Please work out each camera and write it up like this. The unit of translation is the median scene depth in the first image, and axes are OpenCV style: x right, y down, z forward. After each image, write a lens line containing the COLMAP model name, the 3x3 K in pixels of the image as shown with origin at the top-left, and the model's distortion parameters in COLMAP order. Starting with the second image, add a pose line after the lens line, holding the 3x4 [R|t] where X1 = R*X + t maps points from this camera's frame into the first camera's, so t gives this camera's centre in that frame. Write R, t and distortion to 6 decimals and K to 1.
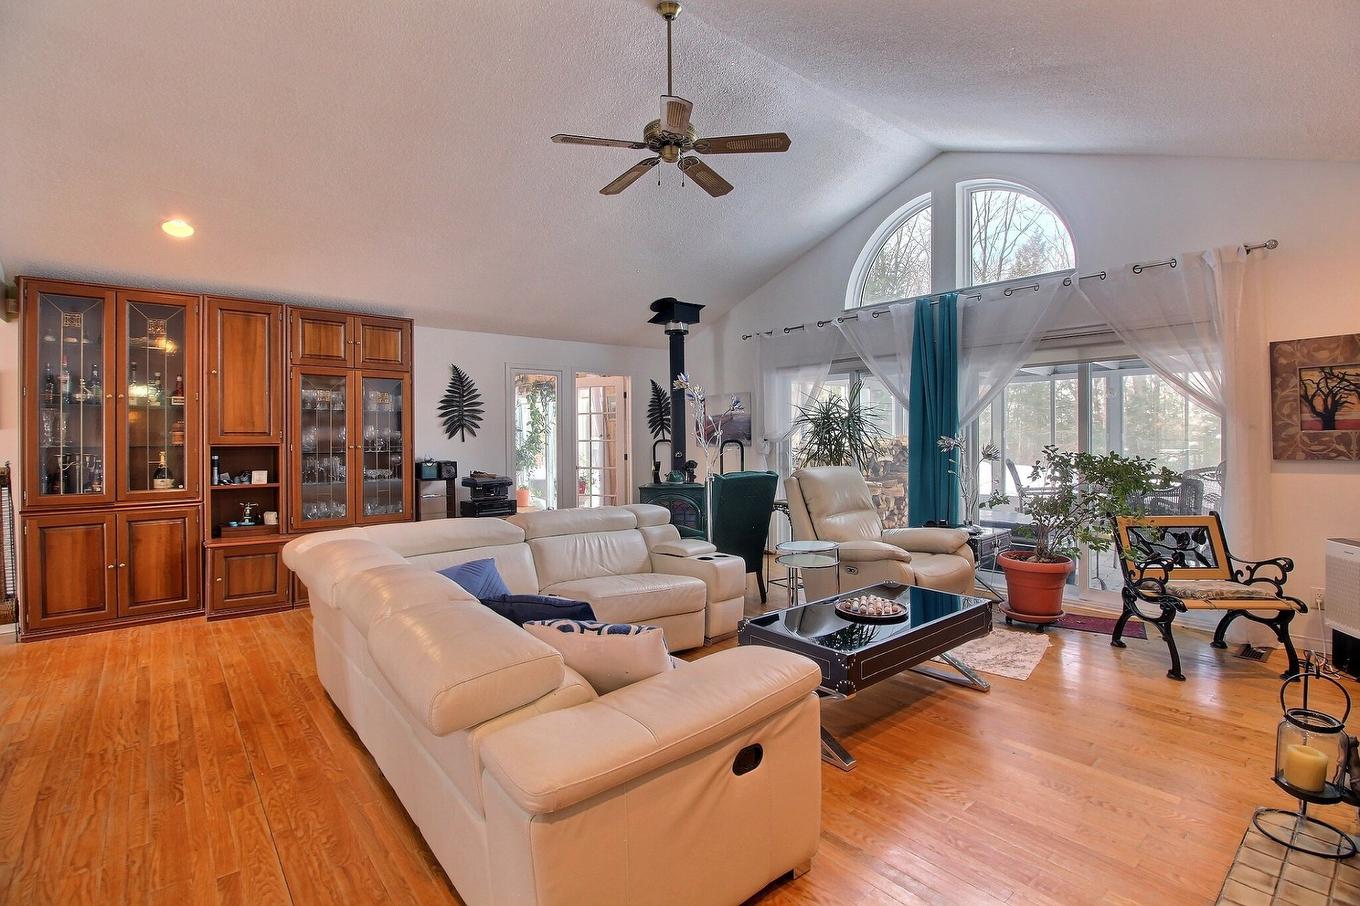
lens RADIAL K [[625.8, 0, 682.4], [0, 625.8, 448.8], [0, 0, 1]] dist [-0.001342, -0.002618]
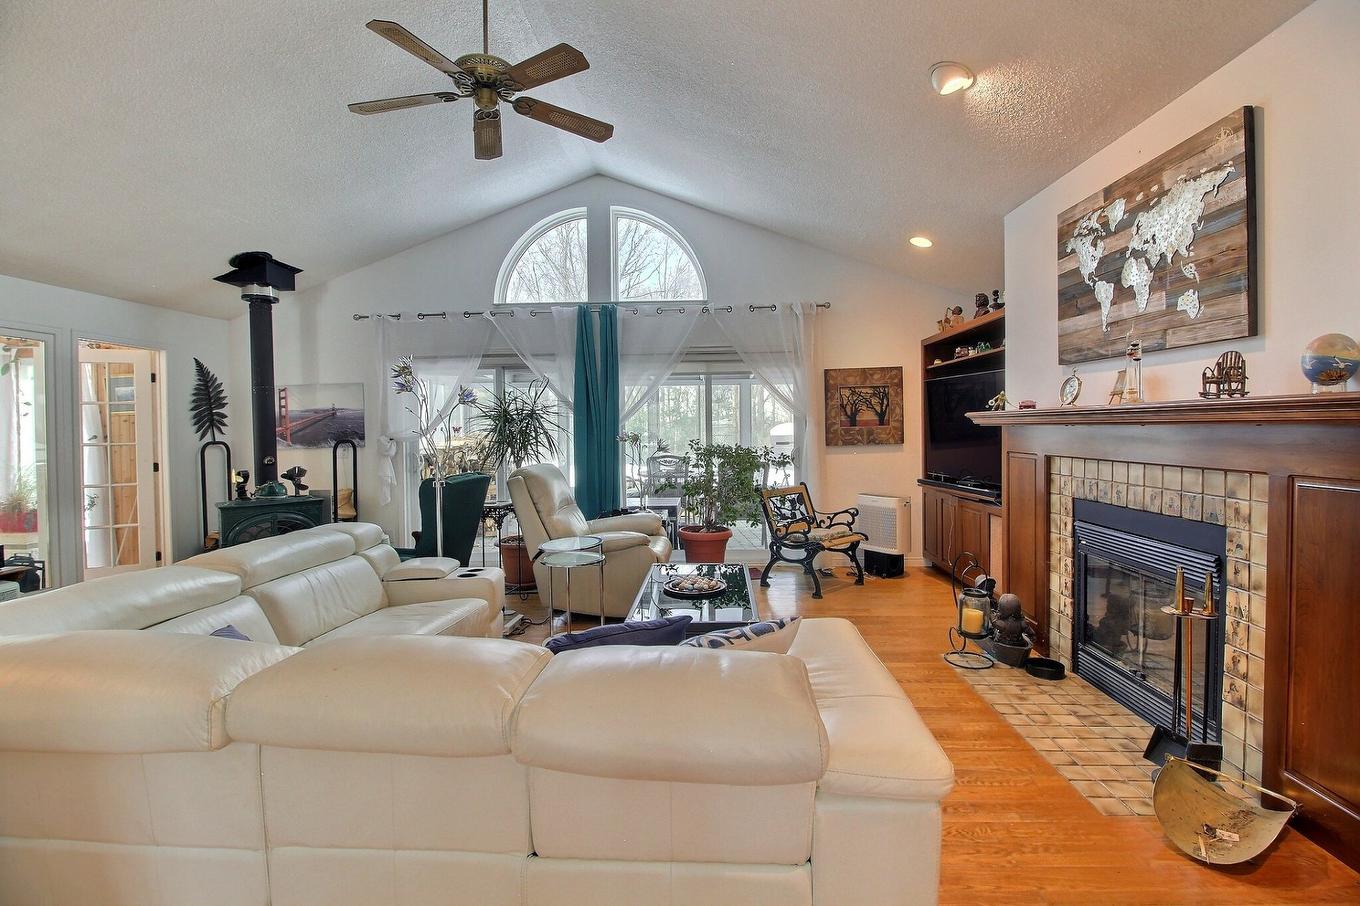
lens RADIAL K [[625.8, 0, 683.6], [0, 625.8, 445.3], [0, 0, 1]] dist [-0.001342, -0.002618]
pose [[0.679123, -0.019634, 0.733761, -0.347122], [0.024404, 0.999694, 0.004164, 0.000605], [-0.733618, 0.015078, 0.679394, 0.175999]]
